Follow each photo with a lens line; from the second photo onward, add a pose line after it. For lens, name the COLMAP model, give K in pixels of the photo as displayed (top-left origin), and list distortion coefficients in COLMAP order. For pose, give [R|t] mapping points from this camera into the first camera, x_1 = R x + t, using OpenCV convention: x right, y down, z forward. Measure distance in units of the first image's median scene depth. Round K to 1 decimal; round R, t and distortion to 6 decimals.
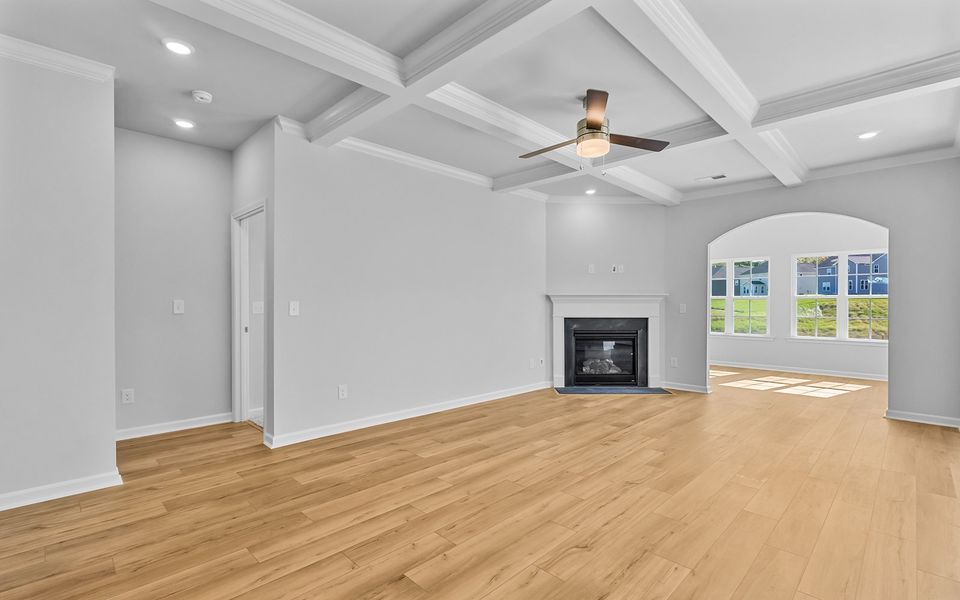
lens RADIAL K [[435.1, 0, 478.1], [0, 435.1, 303.8], [0, 0, 1]] dist [-0.000158, -0.000583]
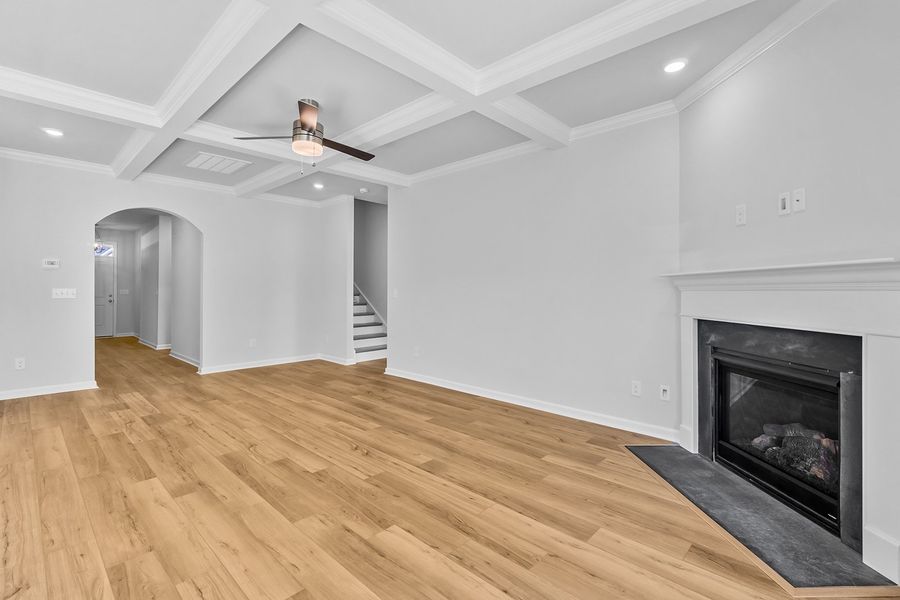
lens RADIAL K [[411.5, 0, 449.5], [0, 411.5, 286.8], [0, 0, 1]] dist [-0.000187, 0.000239]
pose [[0.028585, -0.008650, -0.999554, 1.043432], [-0.003597, 0.999955, -0.008757, -0.001005], [0.999585, 0.003846, 0.028552, 1.064520]]
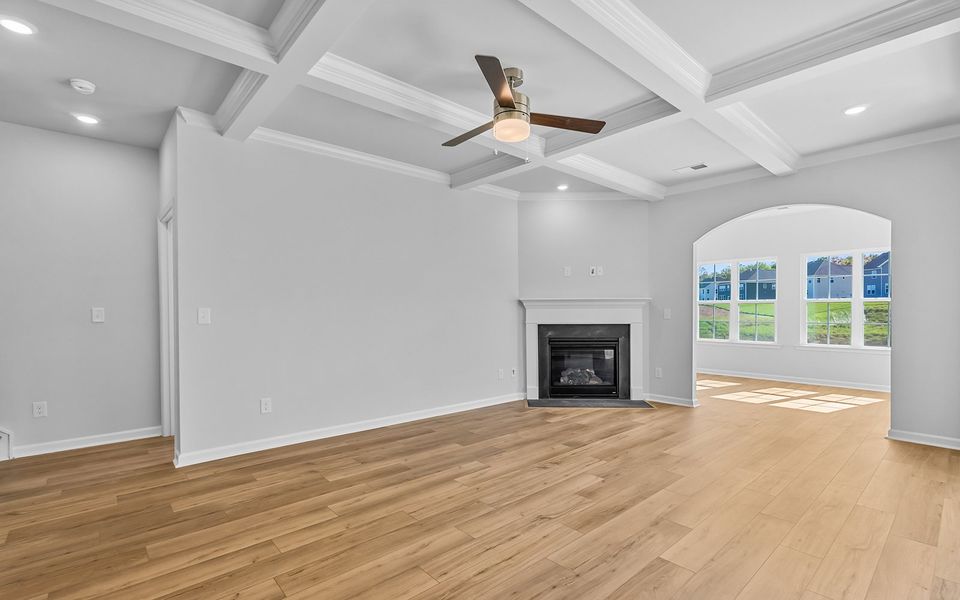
lens RADIAL K [[437.3, 0, 482.7], [0, 437.3, 312.9], [0, 0, 1]] dist [-0.001626, 0.000233]
pose [[0.998523, -0.005308, -0.054072, 0.200640], [0.005658, 0.999964, 0.006334, 0.001448], [0.054036, -0.006630, 0.998517, 0.096557]]
